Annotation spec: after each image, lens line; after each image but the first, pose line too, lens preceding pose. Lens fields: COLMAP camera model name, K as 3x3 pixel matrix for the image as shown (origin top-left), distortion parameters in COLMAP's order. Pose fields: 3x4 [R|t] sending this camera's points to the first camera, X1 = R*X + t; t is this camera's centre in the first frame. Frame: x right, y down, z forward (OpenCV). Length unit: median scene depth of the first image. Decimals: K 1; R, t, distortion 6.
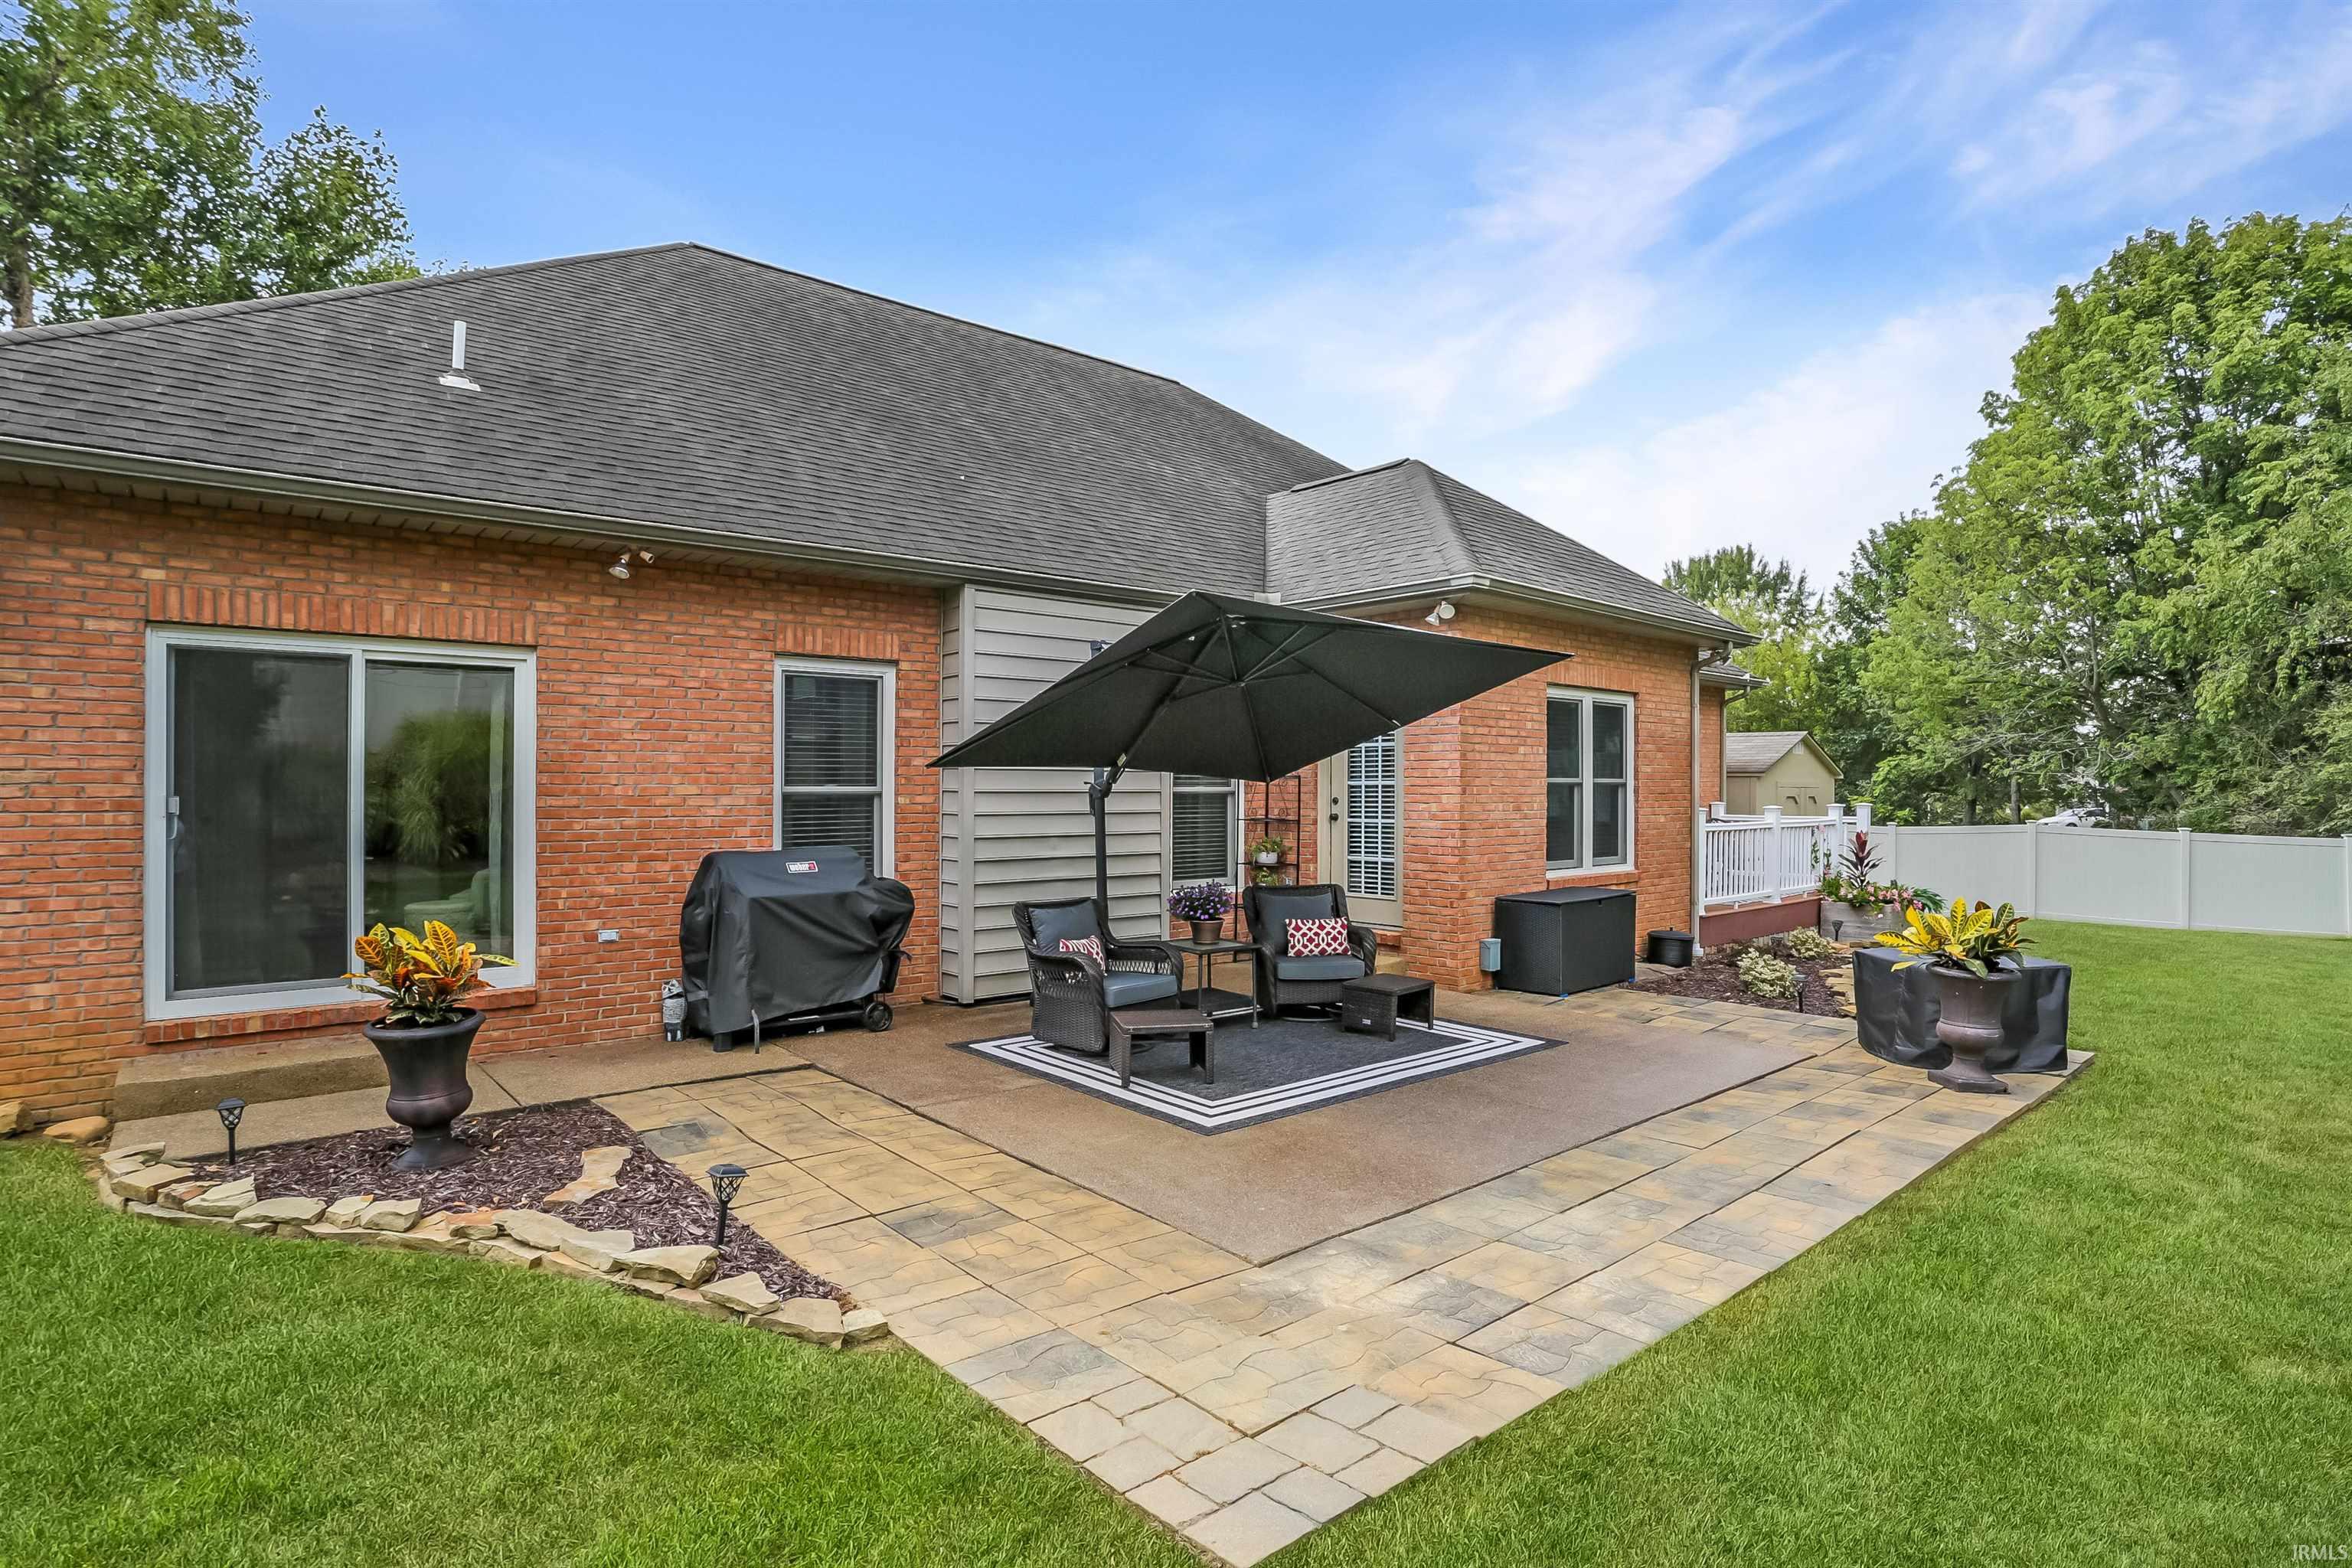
lens RADIAL K [[1189.2, 0, 1176.0], [0, 1189.2, 784.0], [0, 0, 1]] dist [-0.090329, 0.041904]
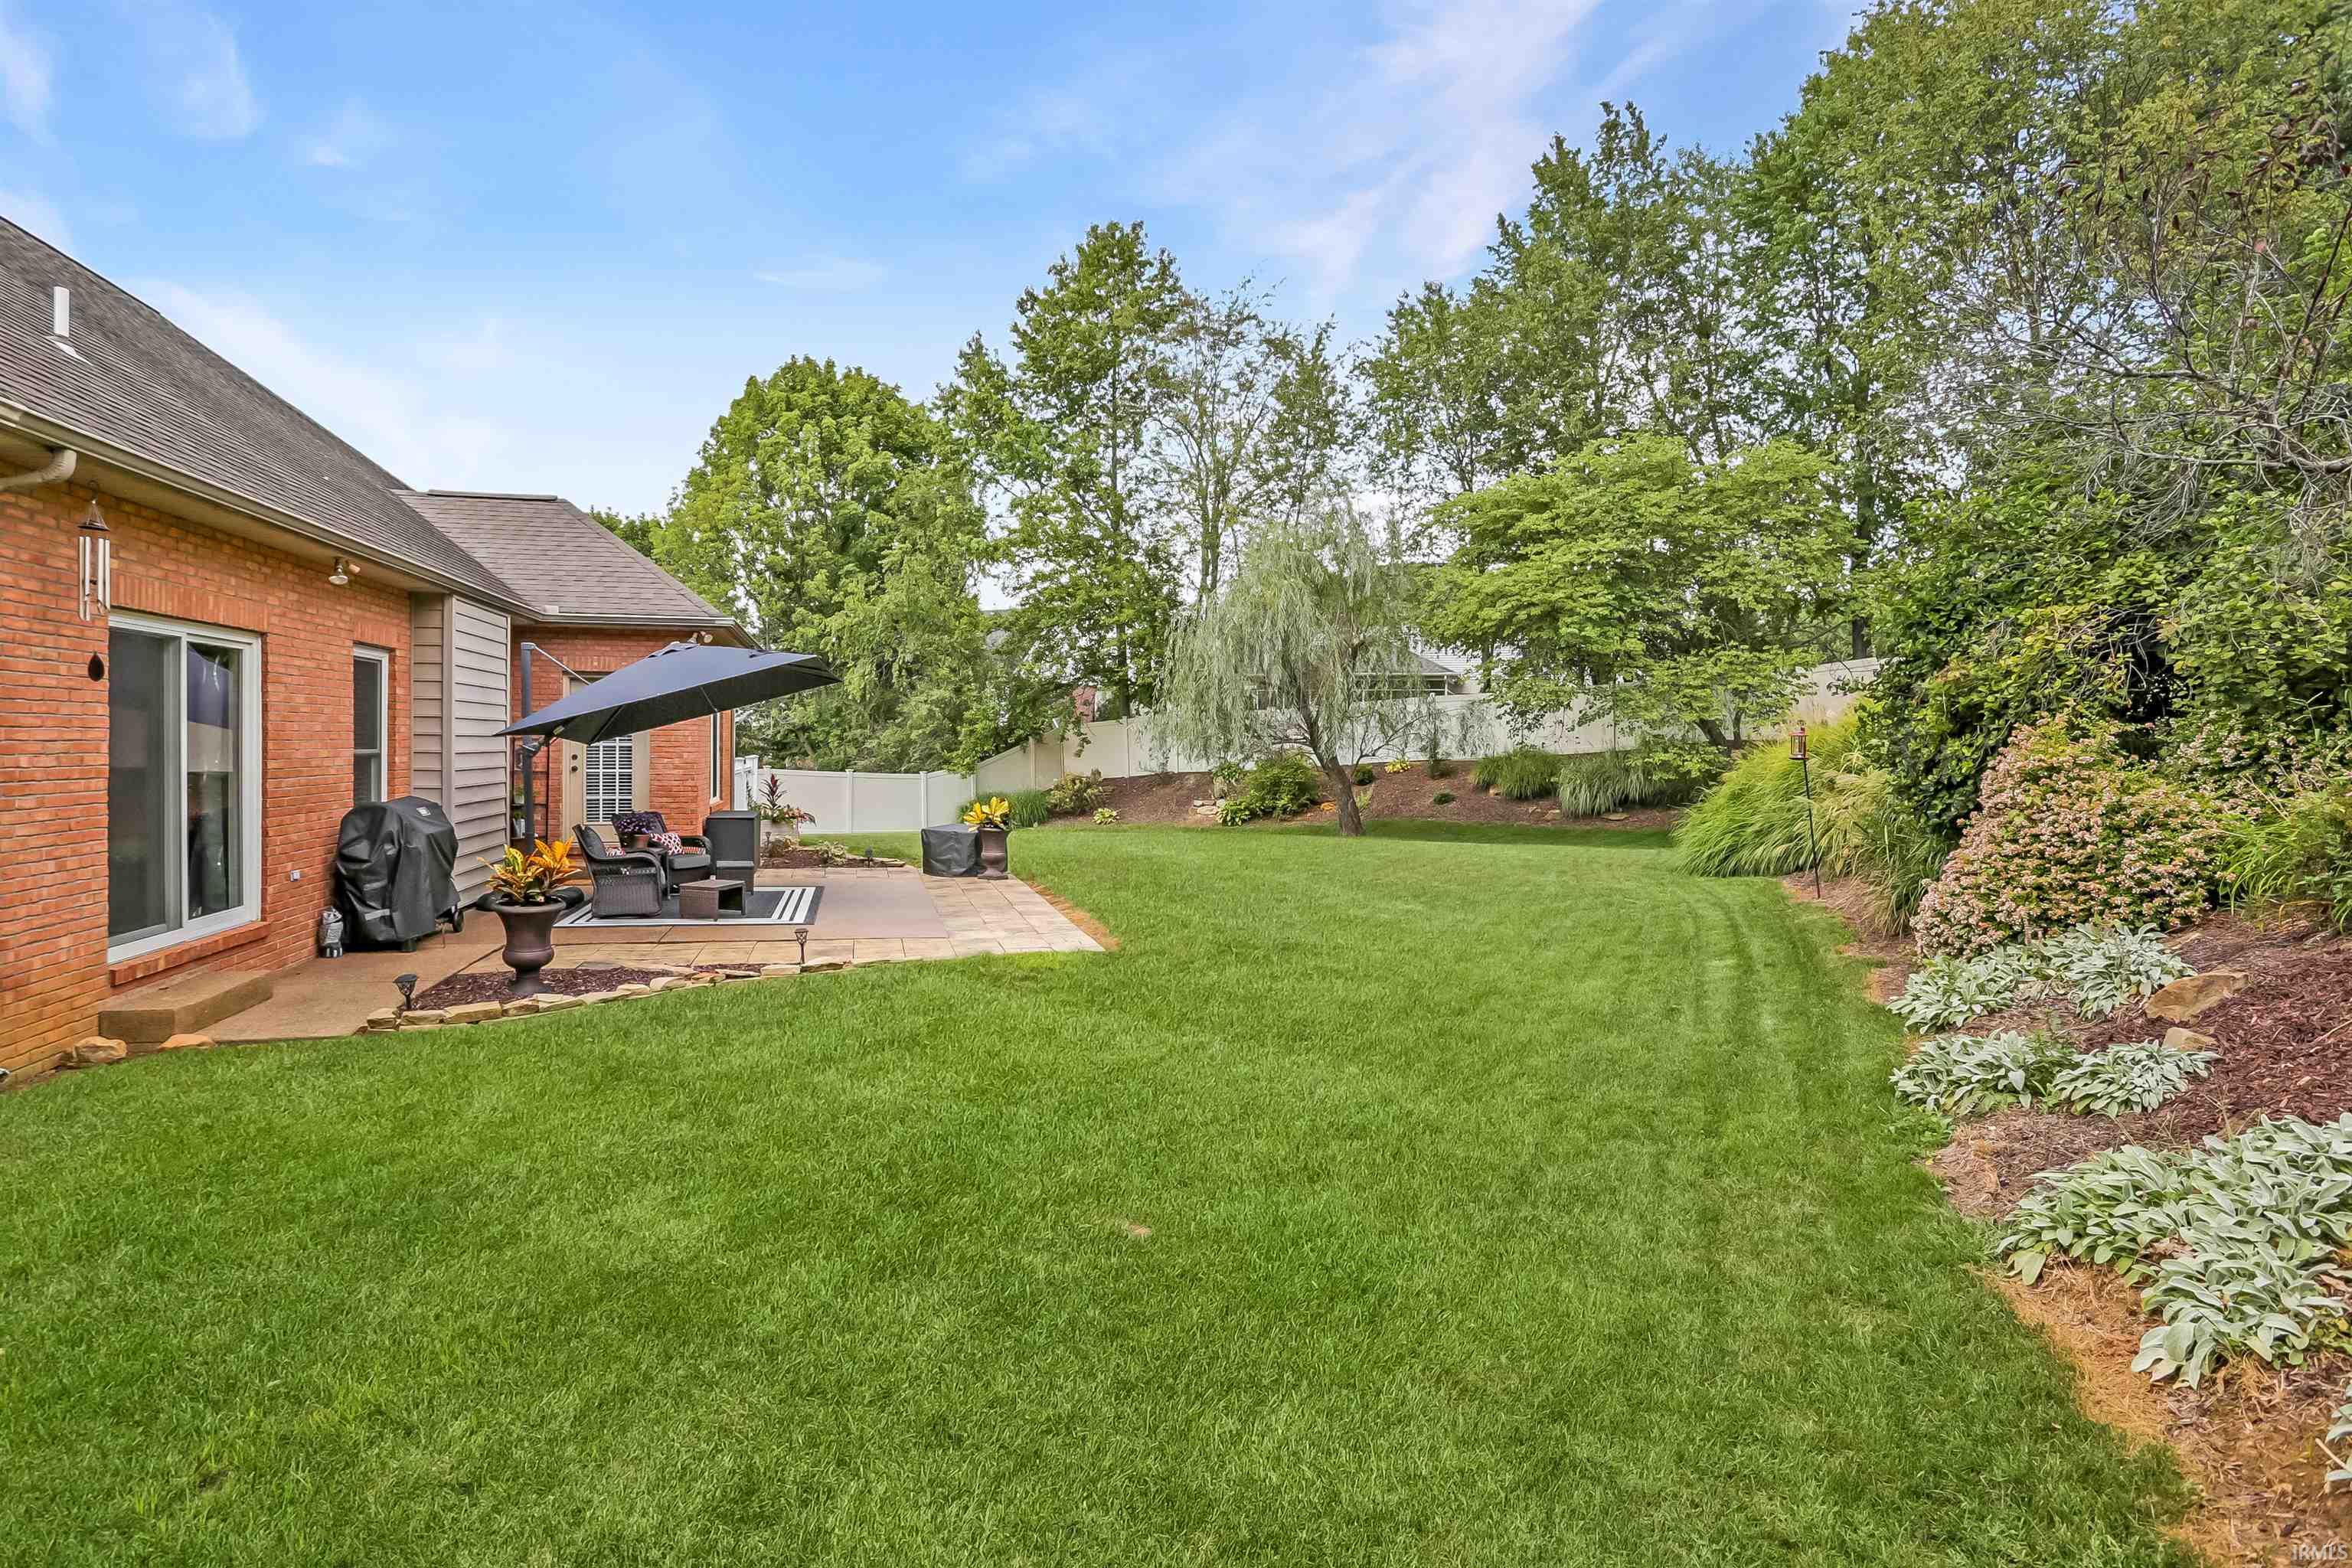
lens RADIAL K [[1189.2, 0, 1176.0], [0, 1189.2, 784.0], [0, 0, 1]] dist [-0.090329, 0.041904]
pose [[0.434419, -0.029109, 0.900241, -0.800407], [-0.009323, 0.999279, 0.036810, -0.011327], [-0.900663, -0.024384, 0.433834, -0.231698]]
